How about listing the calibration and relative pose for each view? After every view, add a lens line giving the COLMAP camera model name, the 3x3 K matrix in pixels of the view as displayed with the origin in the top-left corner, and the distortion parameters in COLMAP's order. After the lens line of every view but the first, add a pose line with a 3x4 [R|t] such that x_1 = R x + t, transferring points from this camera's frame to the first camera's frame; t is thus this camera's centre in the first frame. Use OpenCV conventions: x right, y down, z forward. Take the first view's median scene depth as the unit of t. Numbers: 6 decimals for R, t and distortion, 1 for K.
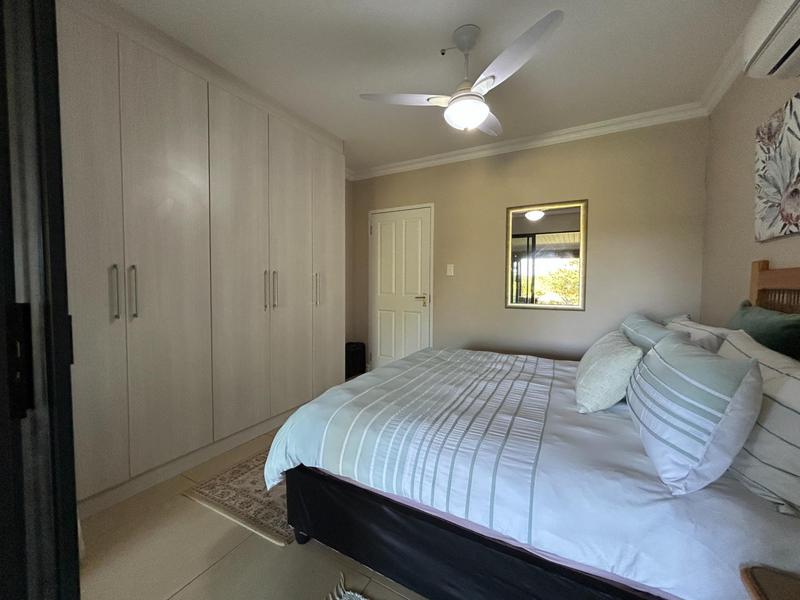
lens RADIAL K [[324.9, 0, 399.3], [0, 324.9, 298.8], [0, 0, 1]] dist [0.002952, -0.000808]
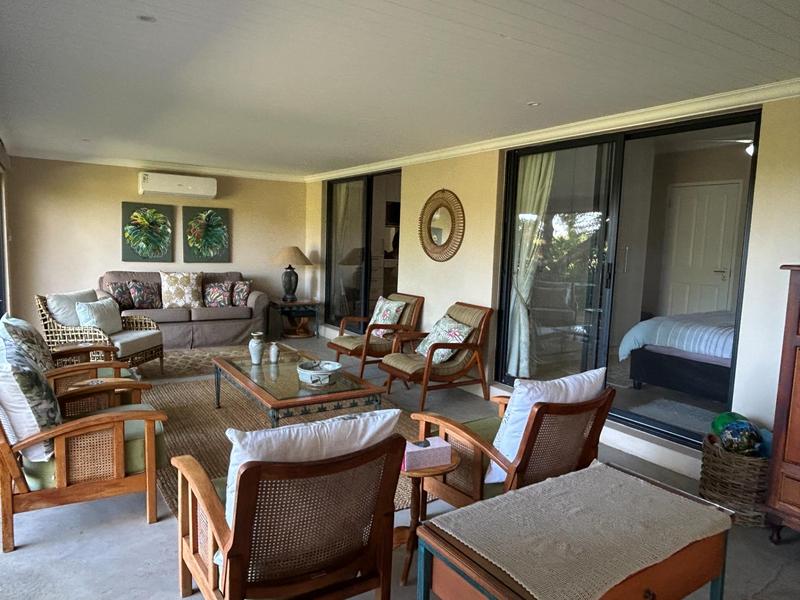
lens RADIAL K [[539.9, 0, 399.7], [0, 539.9, 297.9], [0, 0, 1]] dist [-0.002335, -0.001604]
pose [[0.886935, 0.076028, -0.455594, -0.127174], [-0.055217, 0.996739, 0.058838, 0.089719], [0.458582, -0.027029, 0.888241, -2.559556]]
